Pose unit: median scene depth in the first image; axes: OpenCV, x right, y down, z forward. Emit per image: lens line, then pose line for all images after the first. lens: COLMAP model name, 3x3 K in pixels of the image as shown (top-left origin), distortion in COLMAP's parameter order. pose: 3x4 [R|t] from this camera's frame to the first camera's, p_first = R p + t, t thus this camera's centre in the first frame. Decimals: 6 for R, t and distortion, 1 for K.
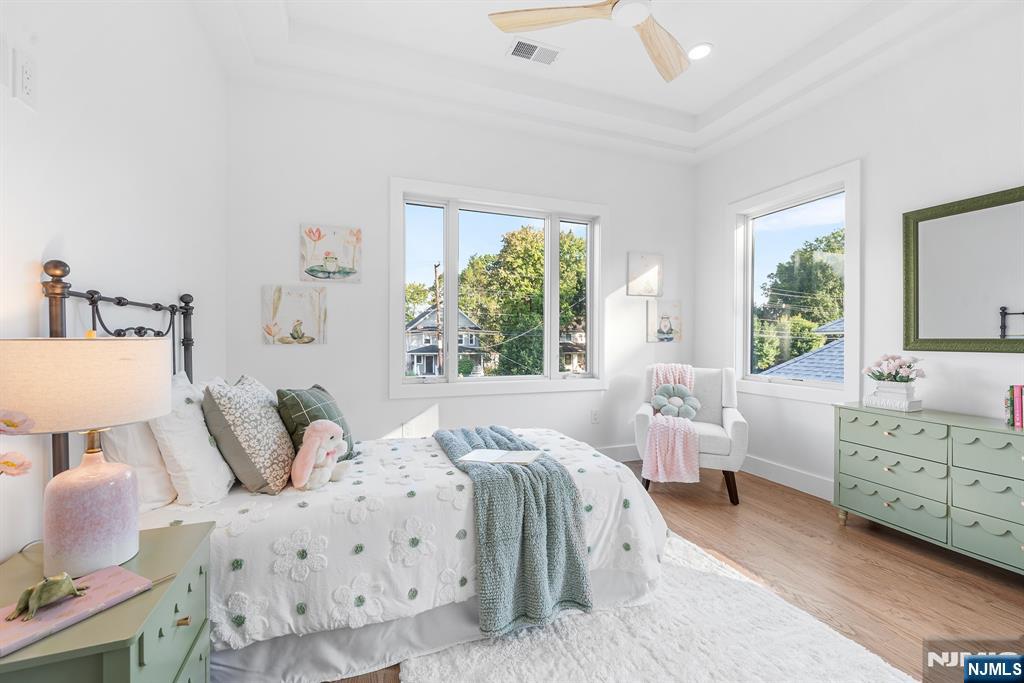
lens RADIAL K [[405.0, 0, 509.5], [0, 405.0, 341.6], [0, 0, 1]] dist [-0.001768, -0.000448]
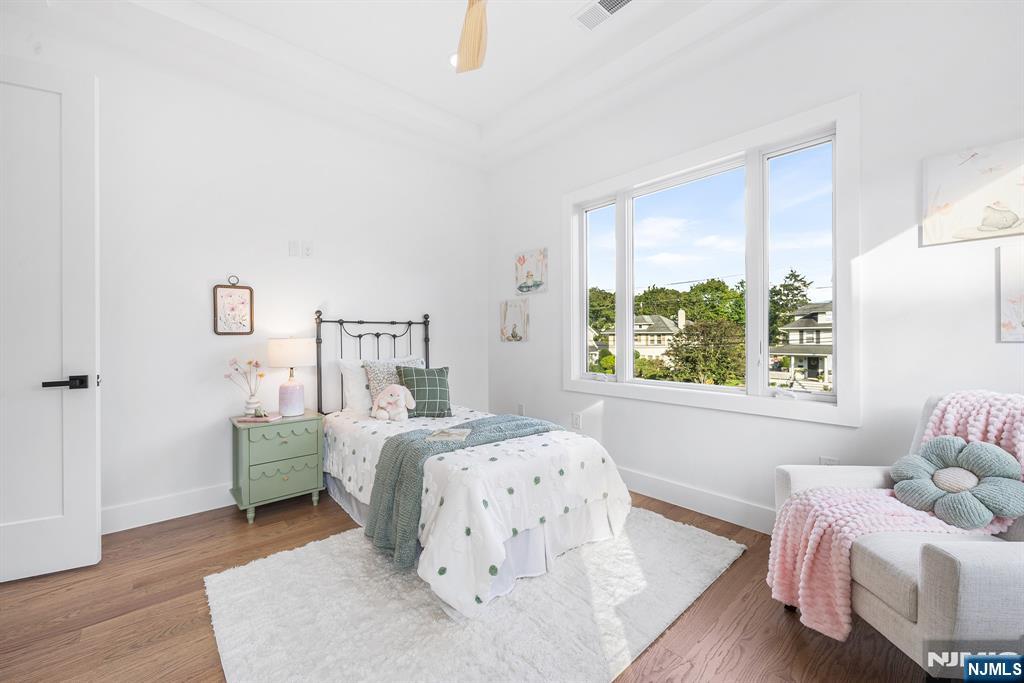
lens RADIAL K [[405.0, 0, 511.2], [0, 405.0, 339.7], [0, 0, 1]] dist [-0.001768, -0.000448]
pose [[0.362594, 0.001250, -0.931947, 0.764527], [-0.001752, 0.999998, 0.000660, -0.000148], [0.931946, 0.001394, 0.362595, 0.475094]]
